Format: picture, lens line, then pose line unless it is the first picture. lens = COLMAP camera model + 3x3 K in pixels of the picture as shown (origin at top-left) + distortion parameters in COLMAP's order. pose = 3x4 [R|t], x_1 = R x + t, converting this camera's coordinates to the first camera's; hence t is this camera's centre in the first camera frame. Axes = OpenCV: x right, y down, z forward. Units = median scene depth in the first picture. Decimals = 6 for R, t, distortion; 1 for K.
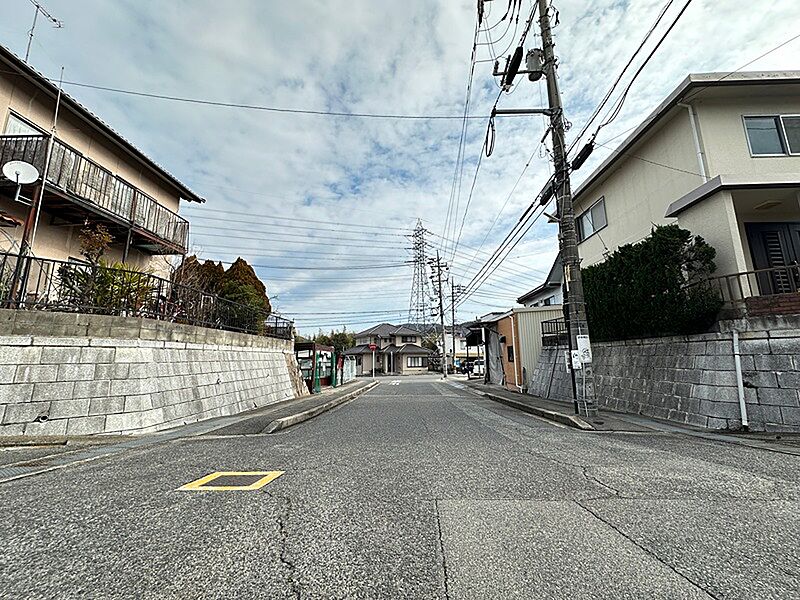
lens RADIAL K [[318.1, 0, 399.6], [0, 318.1, 299.7], [0, 0, 1]] dist [-0.002842, 0.000402]
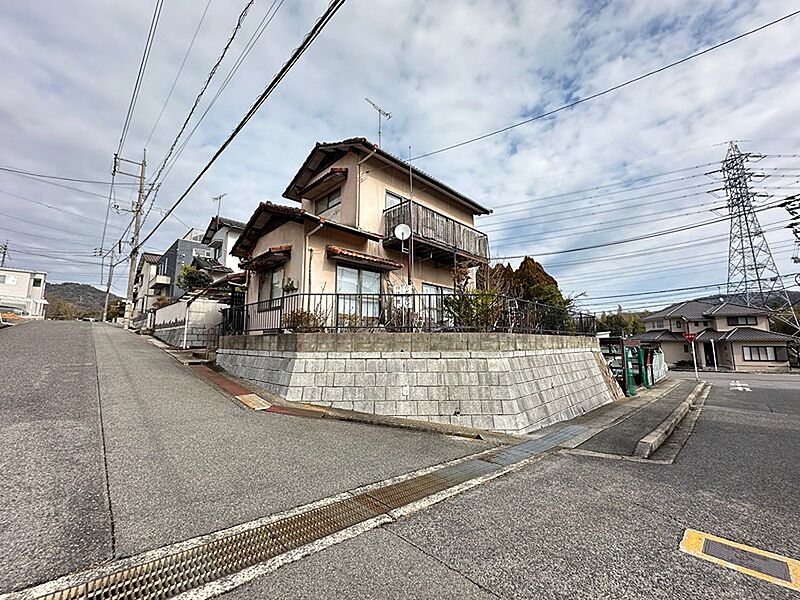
lens RADIAL K [[318.1, 0, 400.3], [0, 318.1, 300.0], [0, 0, 1]] dist [-0.002842, 0.000402]
pose [[0.722459, -0.084077, -0.686283, -0.111153], [0.119123, 0.992872, 0.003766, -0.047328], [0.681075, -0.084473, 0.727325, -0.038092]]
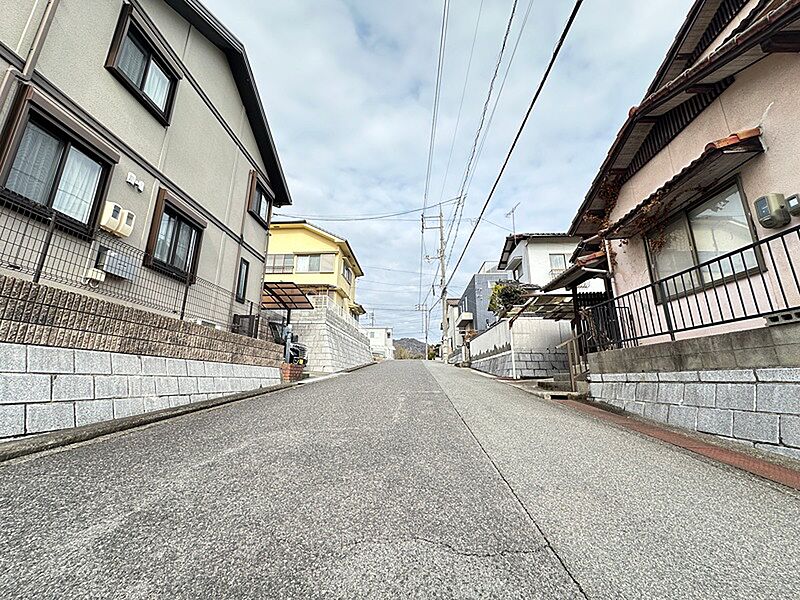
lens RADIAL K [[318.1, 0, 398.6], [0, 318.1, 298.6], [0, 0, 1]] dist [-0.002842, 0.000402]
pose [[-0.022717, -0.243365, -0.969669, -0.457496], [0.174016, 0.954150, -0.243547, -0.022689], [0.984481, -0.174271, 0.020674, -0.055856]]
